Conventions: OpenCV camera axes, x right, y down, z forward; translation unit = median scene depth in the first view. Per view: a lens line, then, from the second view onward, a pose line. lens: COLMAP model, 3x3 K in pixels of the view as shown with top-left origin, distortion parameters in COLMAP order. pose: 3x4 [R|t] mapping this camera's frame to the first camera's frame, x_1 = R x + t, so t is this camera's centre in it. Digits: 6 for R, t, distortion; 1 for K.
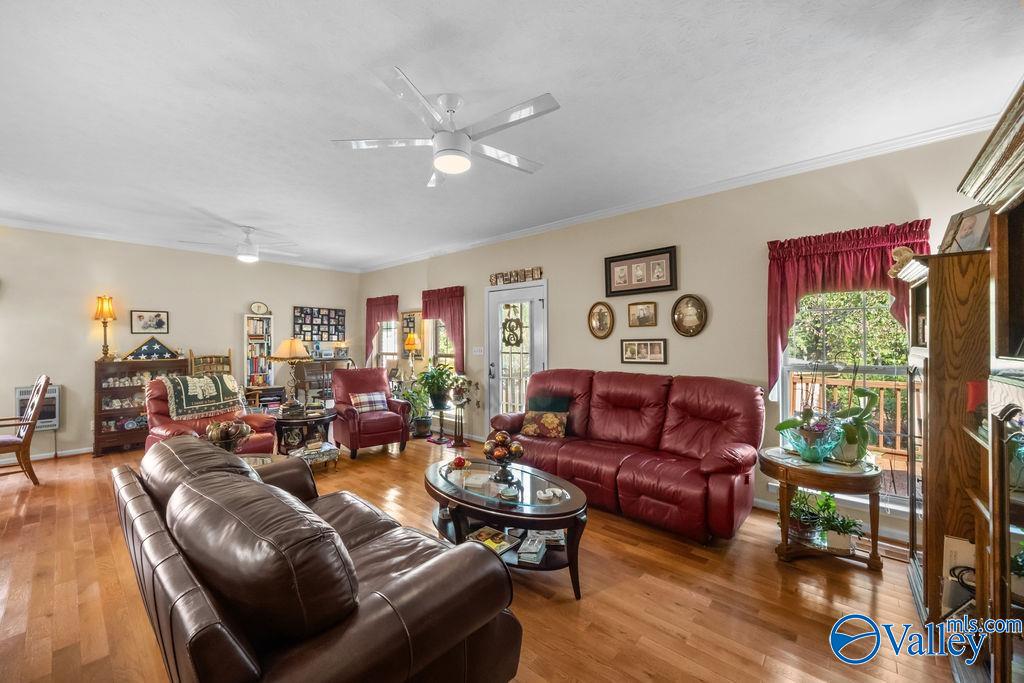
lens RADIAL K [[402.0, 0, 509.9], [0, 402.0, 339.9], [0, 0, 1]] dist [0.002690, -0.000869]
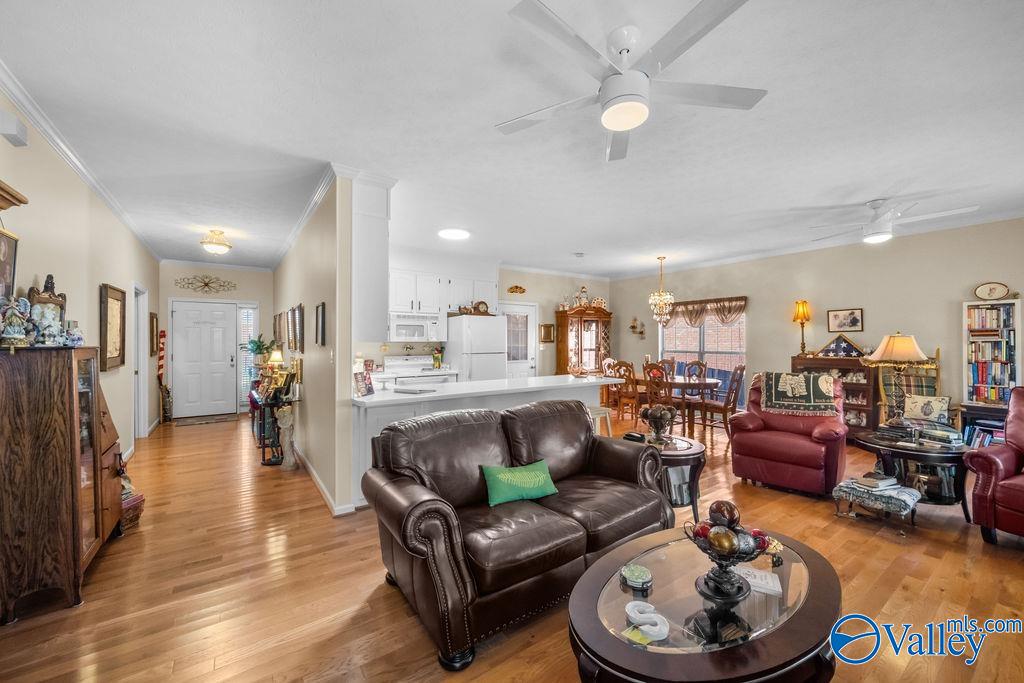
lens RADIAL K [[402.0, 0, 510.3], [0, 402.0, 340.4], [0, 0, 1]] dist [0.002690, -0.000869]
pose [[-0.229623, -0.000294, -0.973280, 0.301278], [0.007046, 0.999973, -0.001964, 0.001946], [0.973254, -0.007308, -0.229615, 0.426448]]
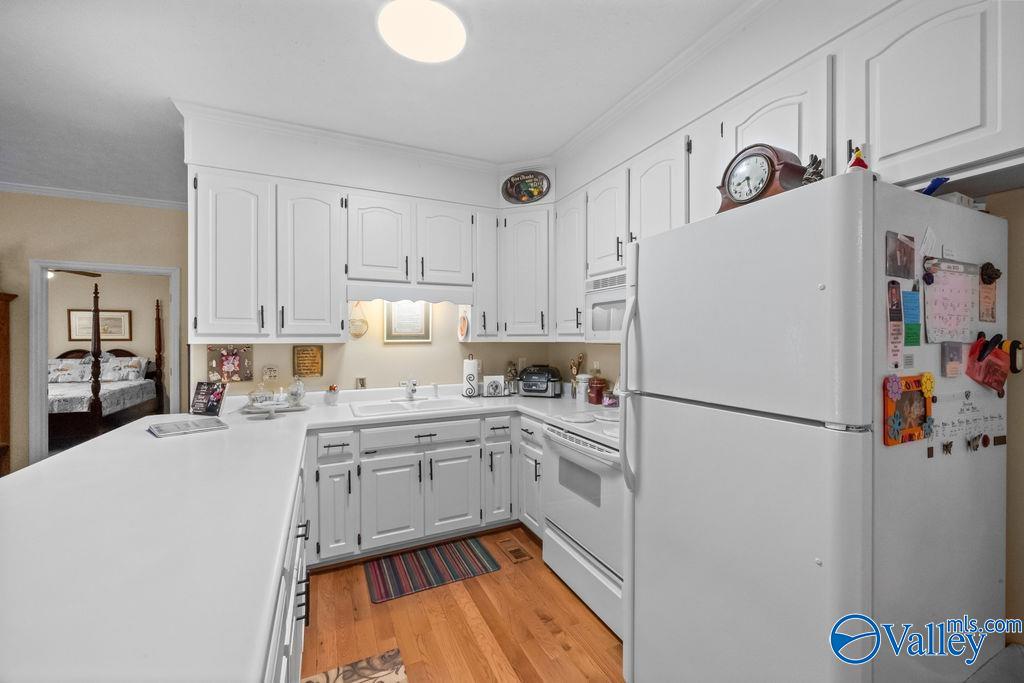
lens RADIAL K [[402.0, 0, 509.1], [0, 402.0, 339.4], [0, 0, 1]] dist [0.002690, -0.000869]
pose [[-0.919942, 0.002277, 0.392048, -0.813015], [-0.000797, 0.999970, -0.007678, 0.000942], [-0.392054, -0.007376, -0.919913, 0.351229]]
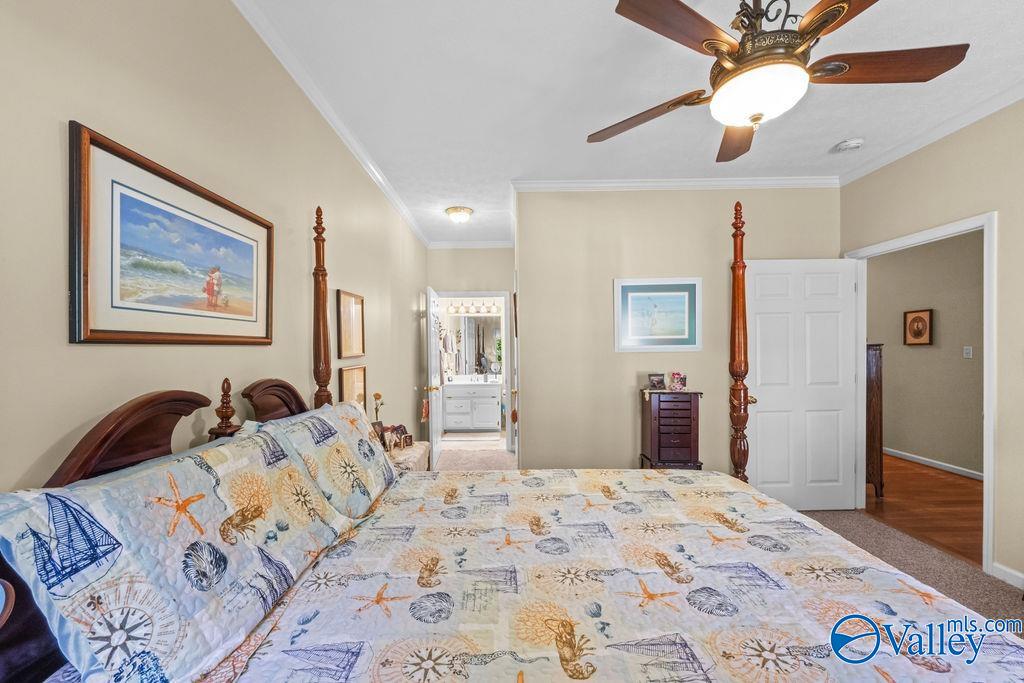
lens RADIAL K [[402.0, 0, 511.9], [0, 402.0, 347.5], [0, 0, 1]] dist [0.002690, -0.000869]
pose [[-0.753410, 0.002091, -0.657547, 0.927284], [0.007517, 0.999957, -0.005434, 0.002182], [0.657508, -0.009037, -0.753394, 0.001458]]
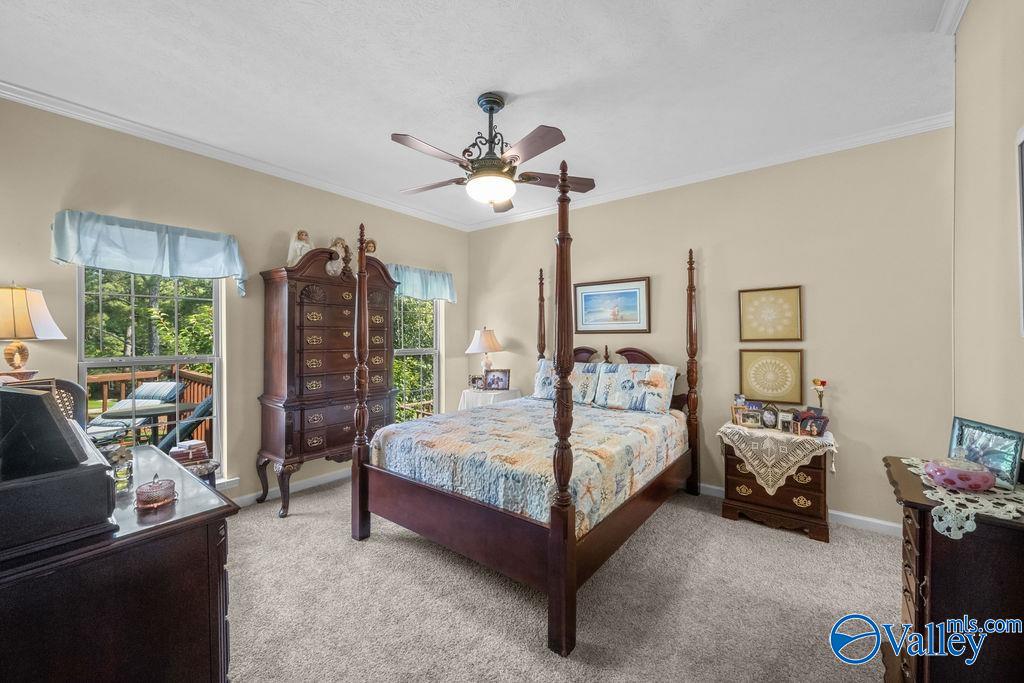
lens RADIAL K [[402.0, 0, 511.7], [0, 402.0, 339.7], [0, 0, 1]] dist [0.002690, -0.000869]
pose [[-0.067537, -0.006966, 0.997692, 0.155672], [-0.004248, 0.999969, 0.006694, 0.004419], [-0.997708, -0.003786, -0.067565, -0.088527]]
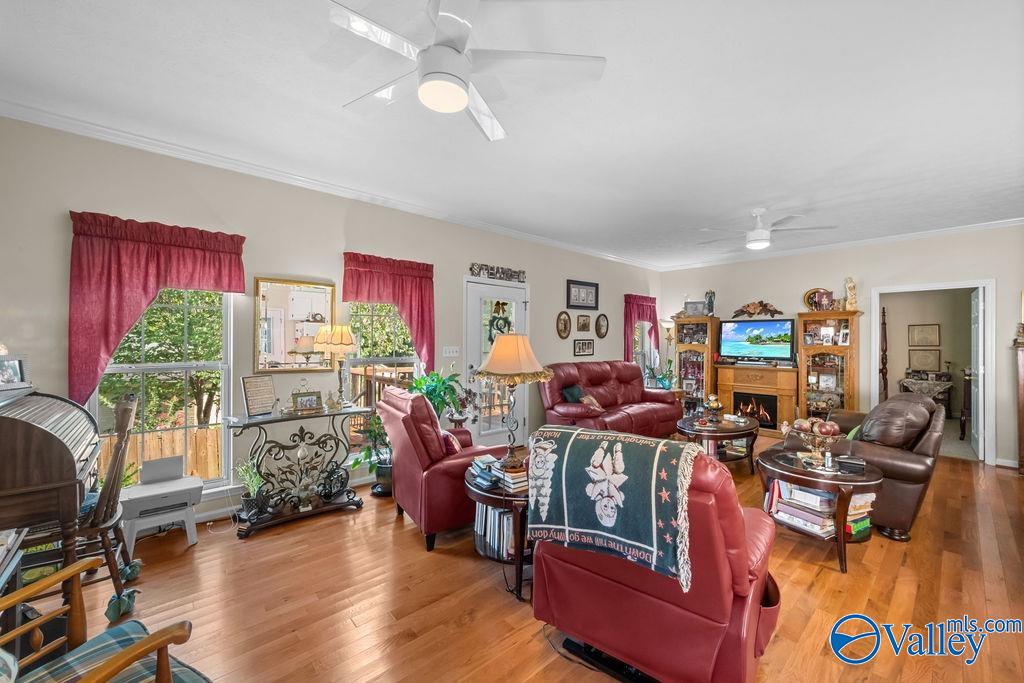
lens RADIAL K [[402.0, 0, 510.8], [0, 402.0, 340.6], [0, 0, 1]] dist [0.002690, -0.000869]
pose [[0.109321, 0.000623, 0.994006, -0.922290], [-0.010865, 0.999941, 0.000569, 0.003644], [-0.993947, -0.010862, 0.109321, 0.845404]]
